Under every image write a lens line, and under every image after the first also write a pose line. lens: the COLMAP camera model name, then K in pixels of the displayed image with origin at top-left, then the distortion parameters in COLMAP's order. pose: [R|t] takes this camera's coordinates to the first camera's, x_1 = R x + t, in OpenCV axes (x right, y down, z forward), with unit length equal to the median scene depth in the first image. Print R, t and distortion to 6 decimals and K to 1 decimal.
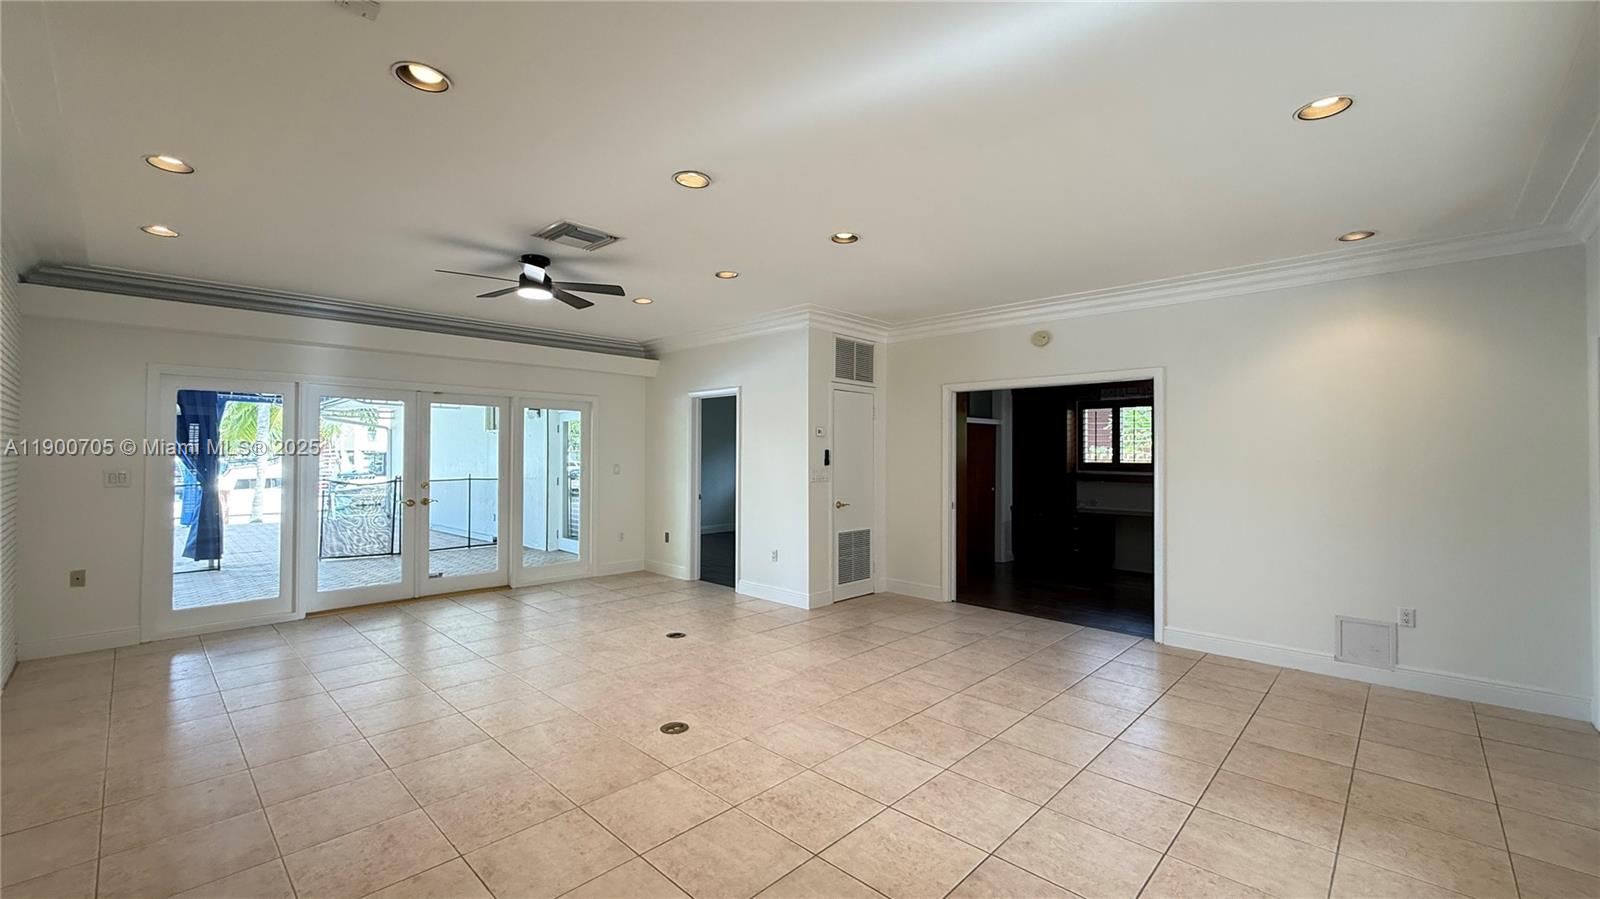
lens RADIAL K [[636.6, 0, 791.3], [0, 636.6, 456.6], [0, 0, 1]] dist [0.002118, -0.000068]
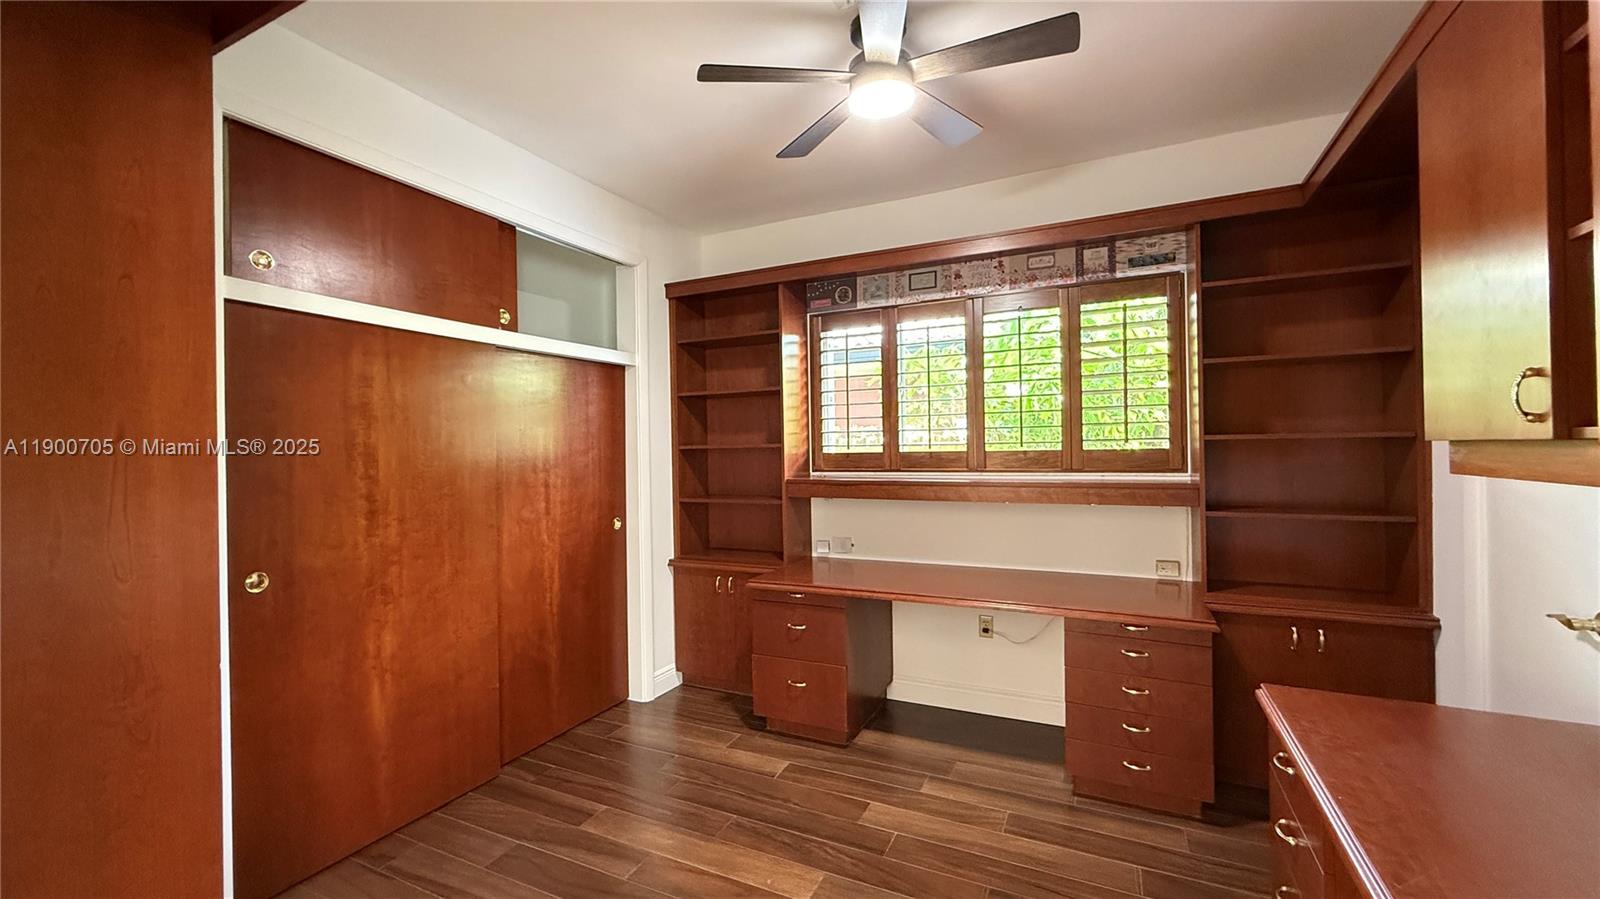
lens RADIAL K [[636.6, 0, 789.1], [0, 636.6, 448.0], [0, 0, 1]] dist [0.002118, -0.000068]
pose [[0.950962, -0.020016, 0.308660, 0.303083], [0.018612, 0.999799, 0.007491, 0.001765], [-0.308748, -0.001379, 0.951143, 0.595082]]
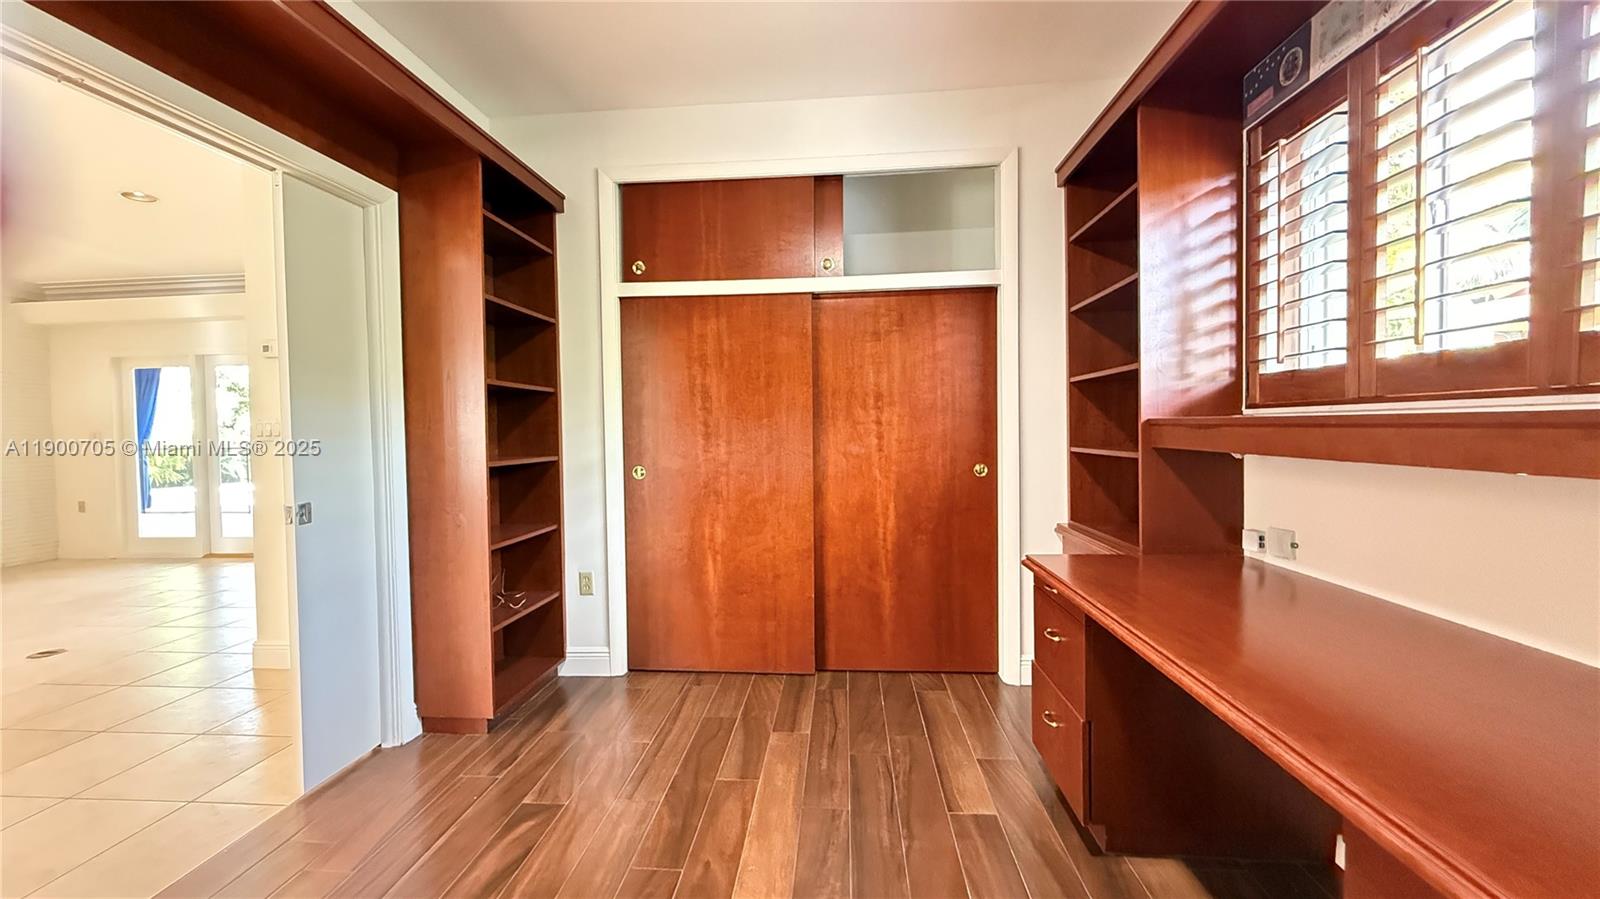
lens RADIAL K [[636.6, 0, 792.1], [0, 636.6, 447.1], [0, 0, 1]] dist [0.002118, -0.000068]
pose [[0.640039, 0.009276, -0.768287, 0.548245], [0.023284, 0.999234, 0.031462, 0.026291], [0.767990, -0.038026, 0.639332, 0.716765]]
